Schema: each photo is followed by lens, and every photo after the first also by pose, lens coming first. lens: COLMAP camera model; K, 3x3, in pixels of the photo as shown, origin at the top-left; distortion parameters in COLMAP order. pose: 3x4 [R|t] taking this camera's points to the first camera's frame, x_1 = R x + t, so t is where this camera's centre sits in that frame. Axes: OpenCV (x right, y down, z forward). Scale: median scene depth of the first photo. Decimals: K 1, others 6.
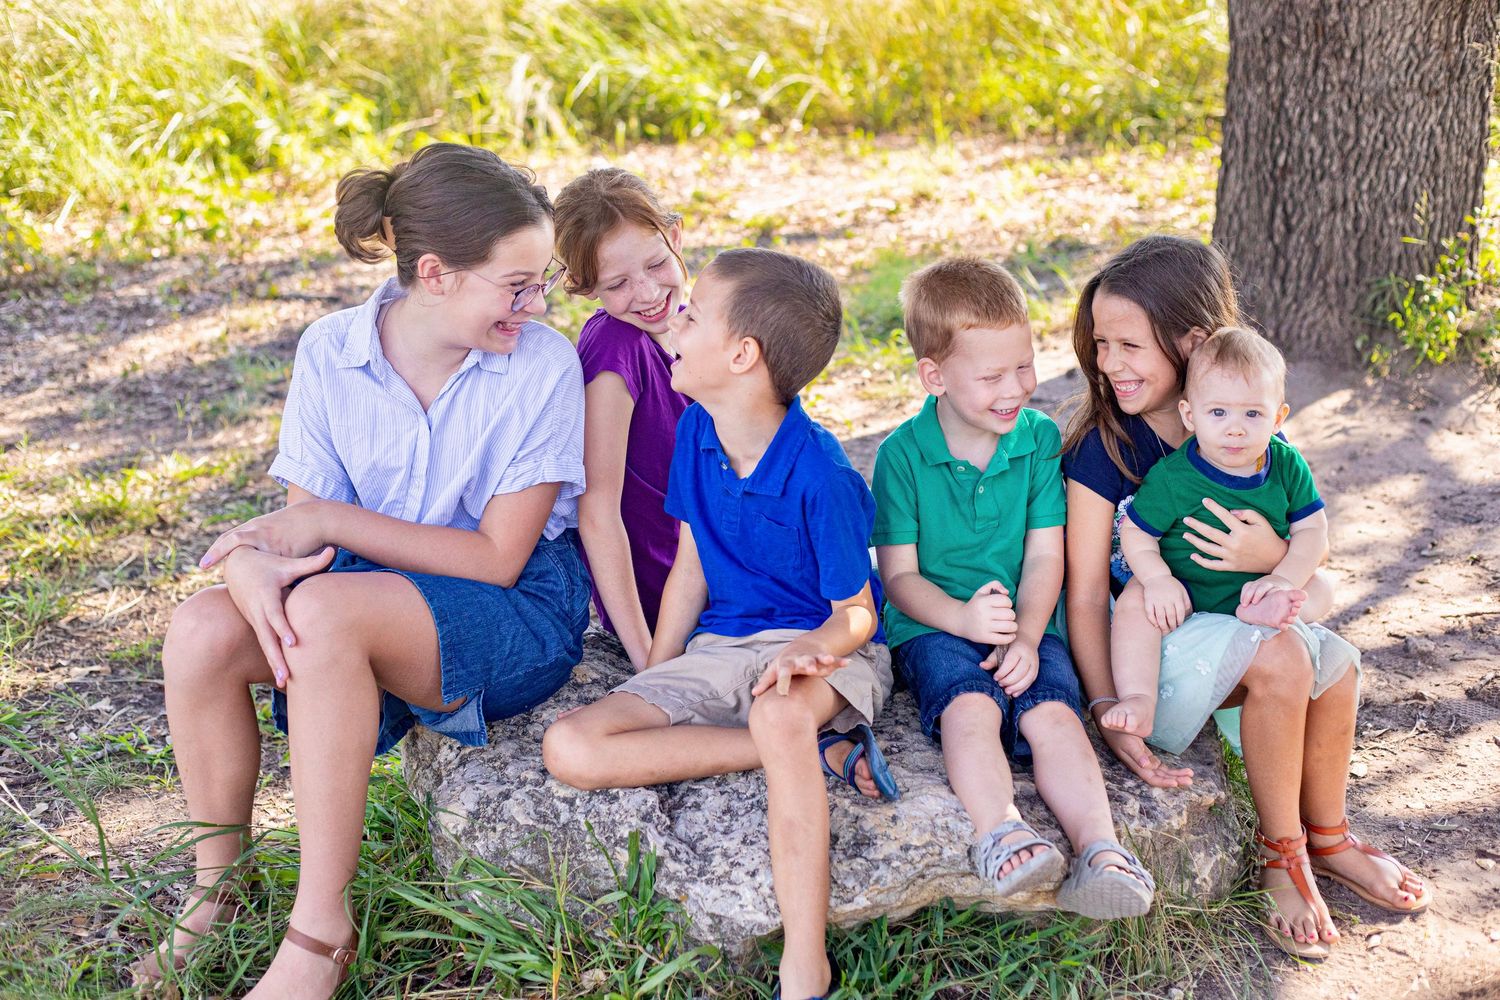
lens RADIAL K [[2169.6, 0, 750.0], [0, 2169.6, 500.0], [0, 0, 1]] dist [-0.114972, 0.028412]
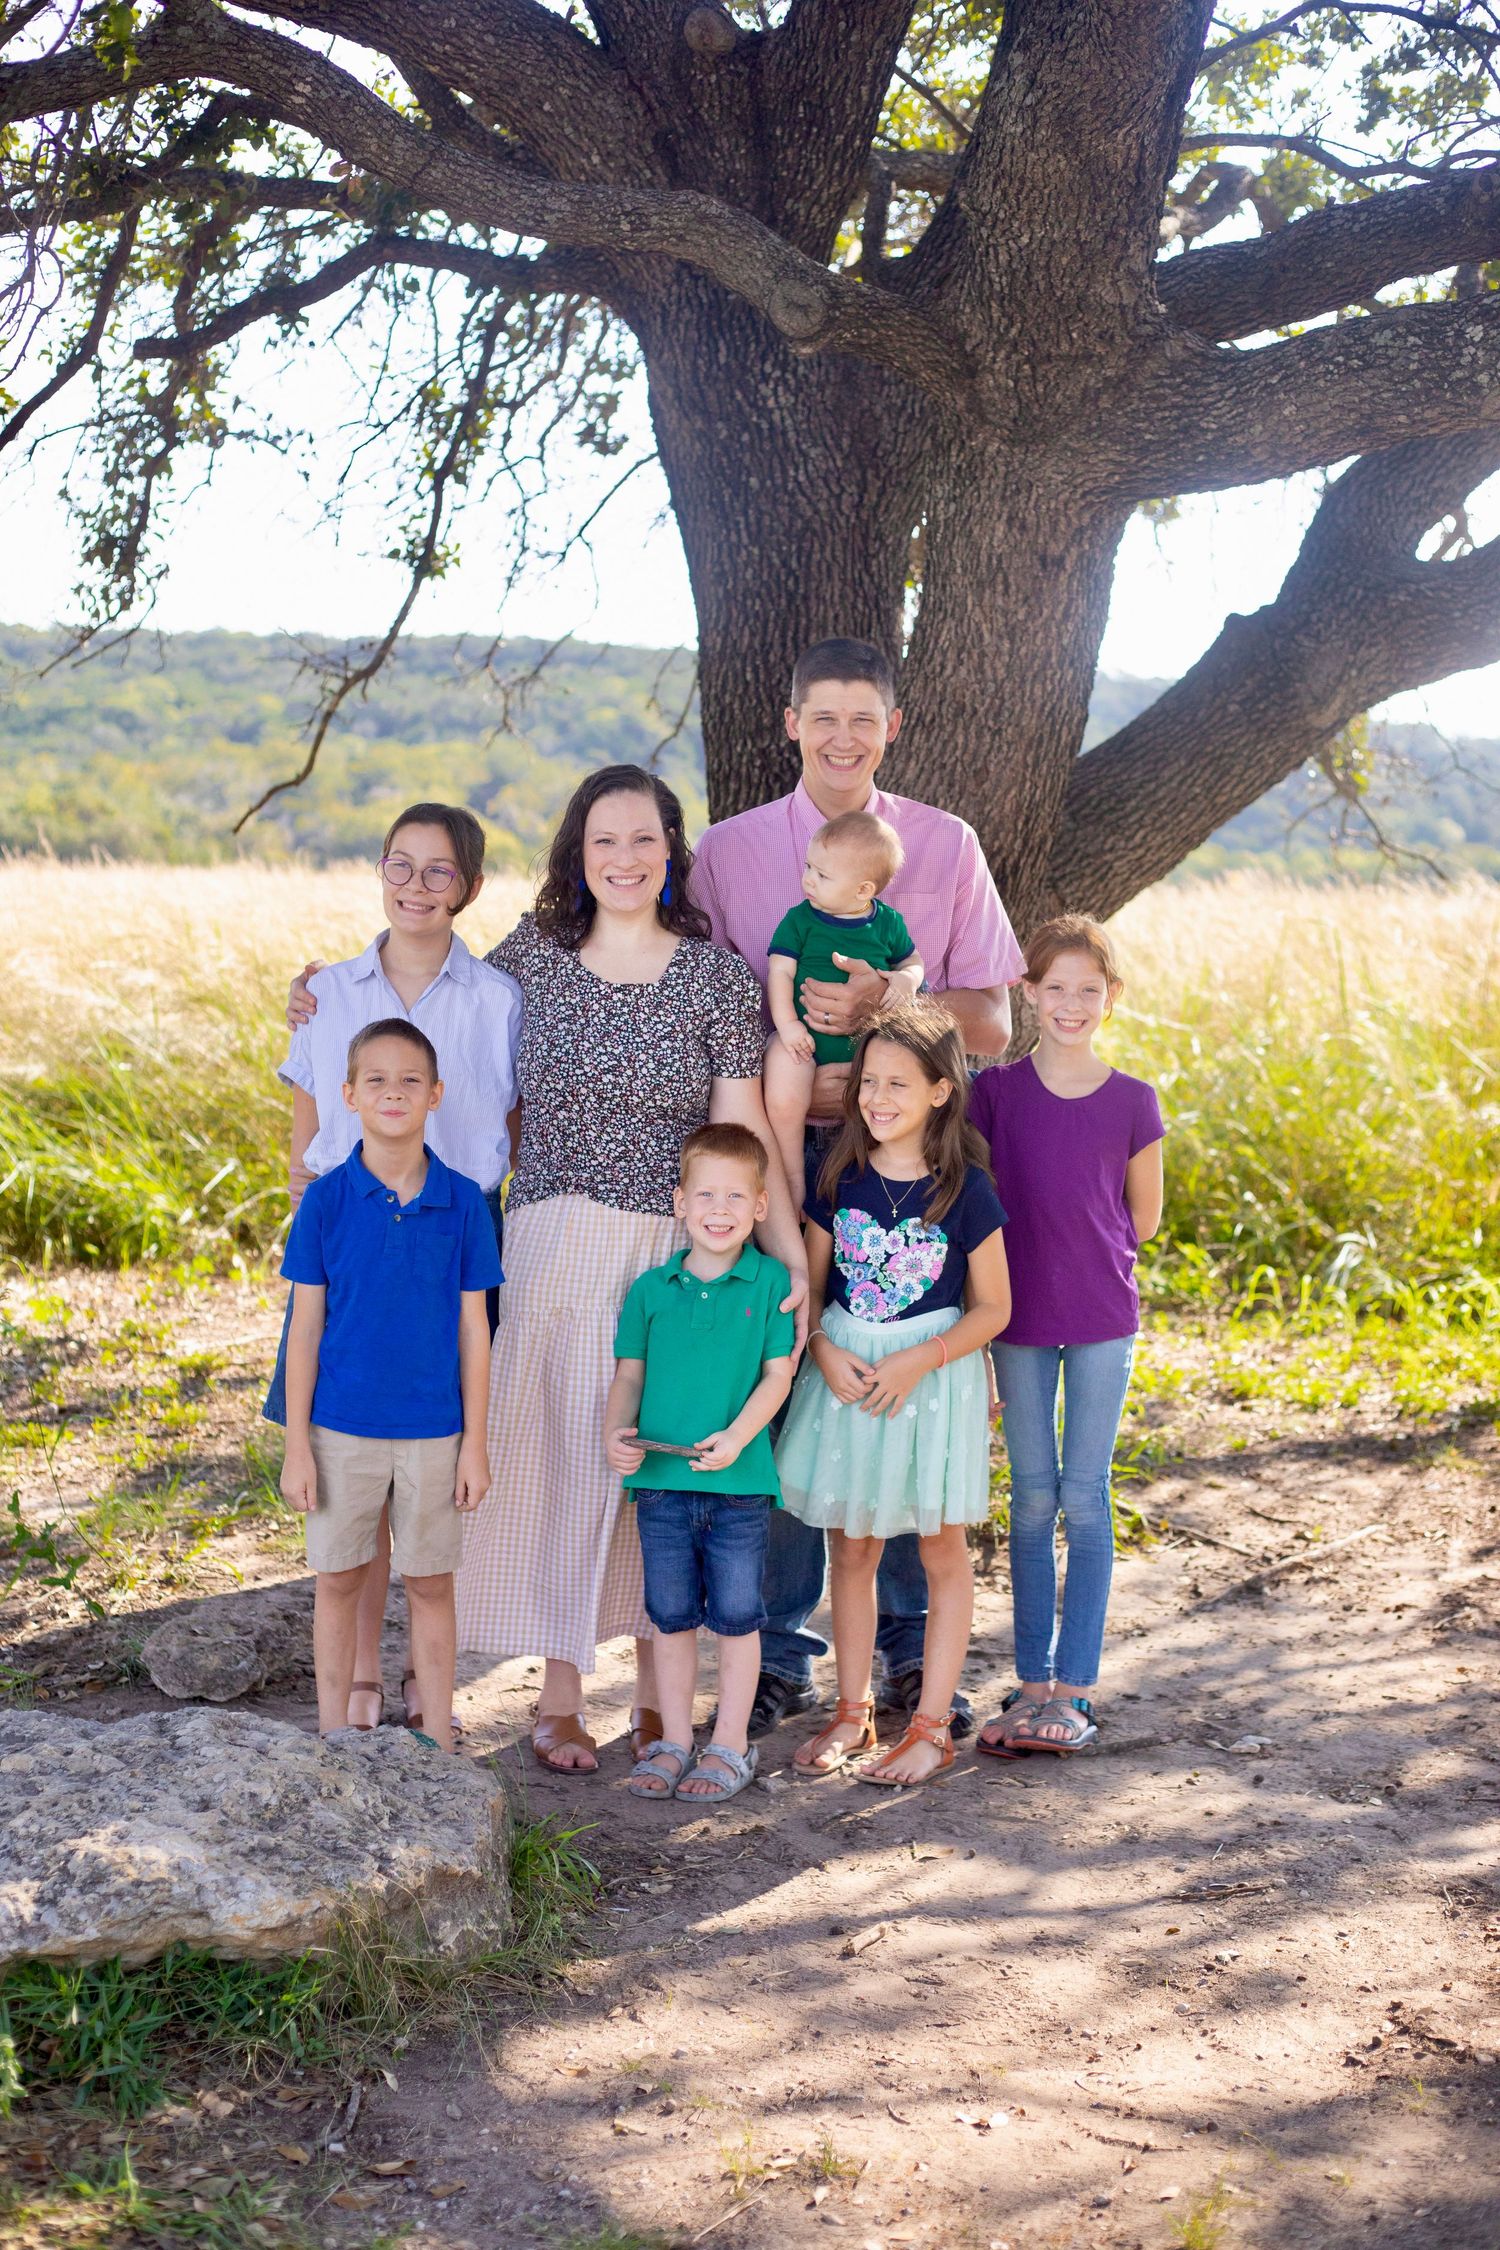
lens RADIAL K [[3244.5, 0, 773.1], [0, 3244.5, 1118.4], [0, 0, 1]] dist [-0.086875, -0.110108]
pose [[0.990125, 0.040335, 0.134259, 0.073991], [-0.010029, 0.975641, -0.219142, 0.065522], [-0.139828, 0.215631, 0.966412, -0.314867]]
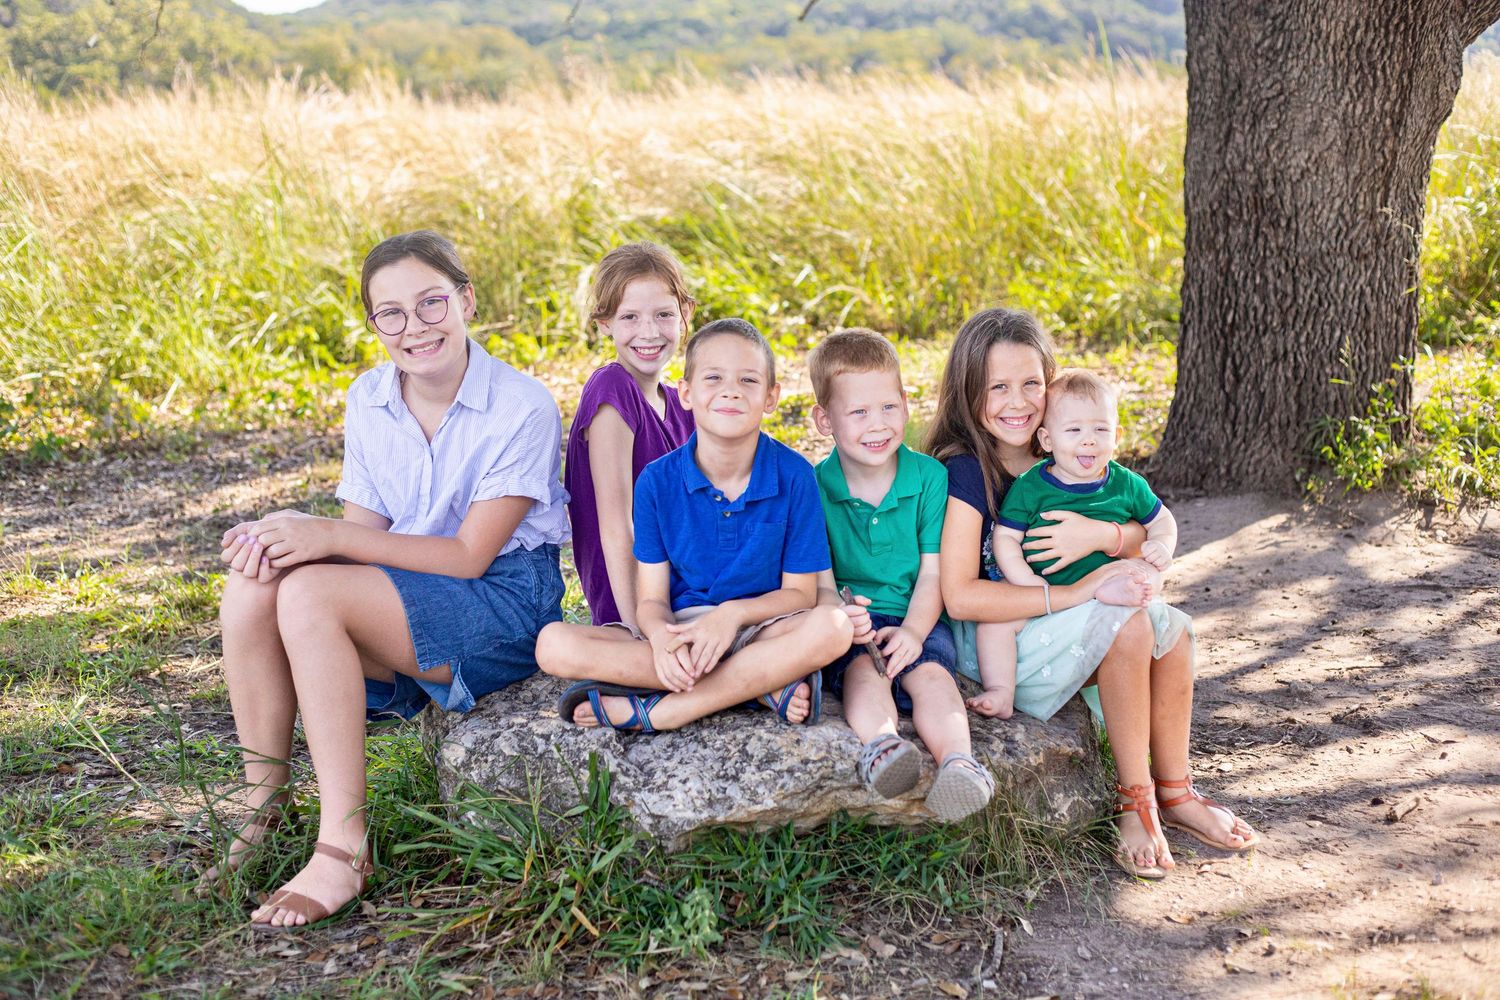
lens RADIAL K [[2163.0, 0, 750.0], [0, 2163.0, 500.0], [0, 0, 1]] dist [-0.086875, -0.110108]
pose [[0.999031, 0.004158, -0.043821, 0.045122], [-0.009386, 0.992757, -0.119772, 0.076823], [0.043005, 0.120067, 0.991834, -0.128375]]
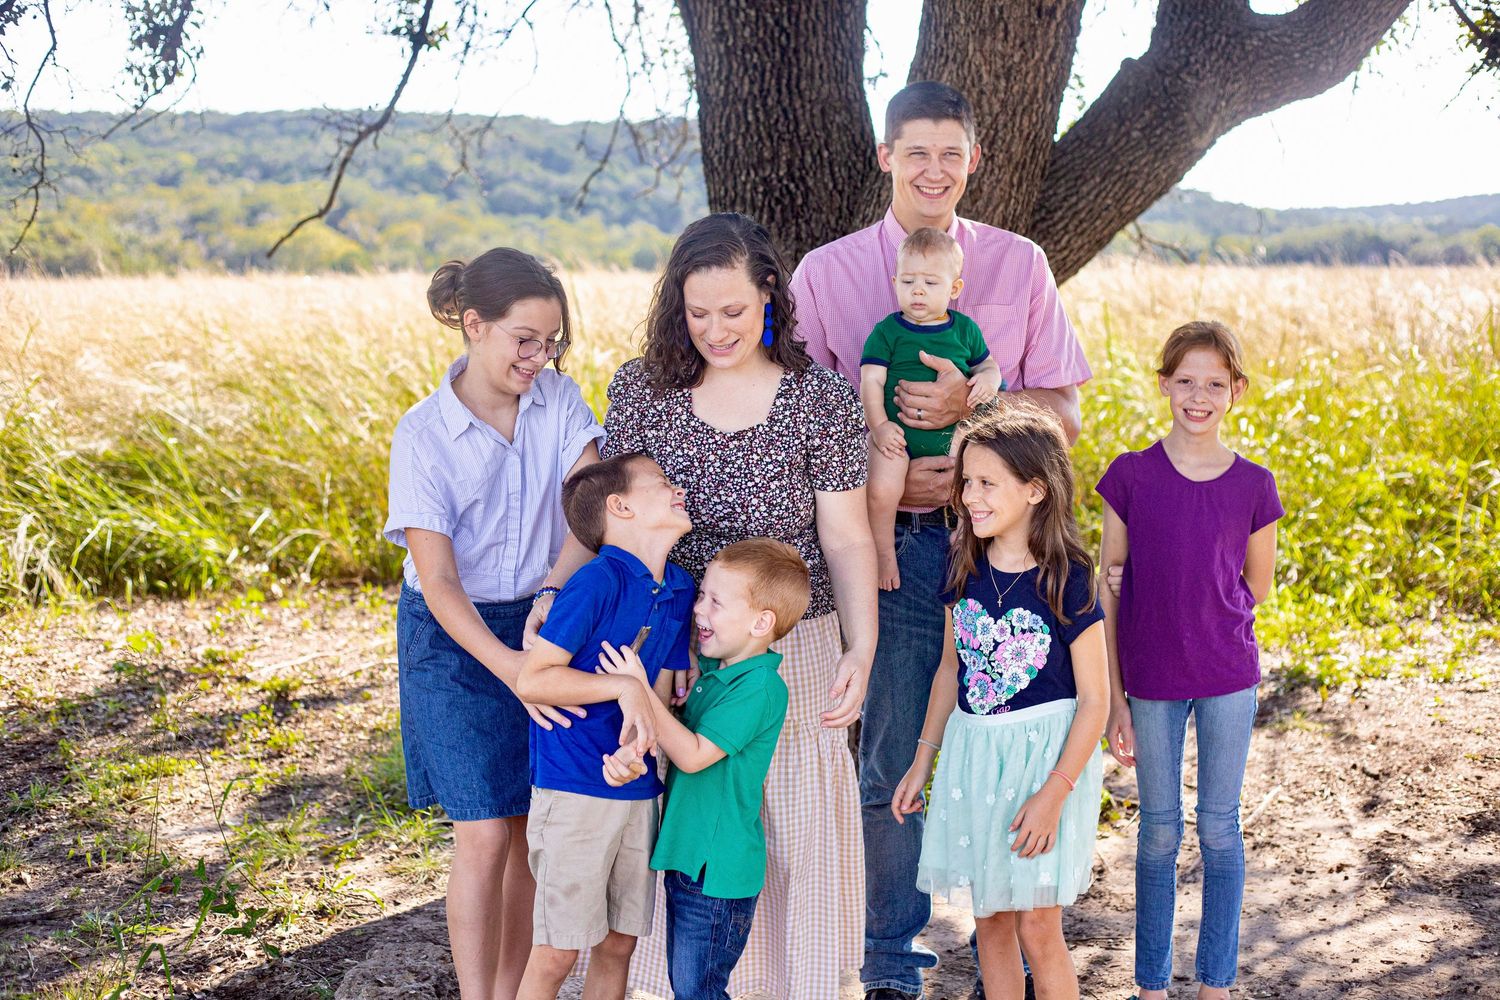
lens RADIAL K [[2163.0, 0, 750.0], [0, 2163.0, 500.0], [0, 0, 1]] dist [-0.086875, -0.110108]
pose [[0.972897, -0.006700, 0.231141, -0.016848], [0.050106, 0.981940, -0.182439, -0.026534], [-0.225744, 0.189076, 0.955662, -0.038988]]
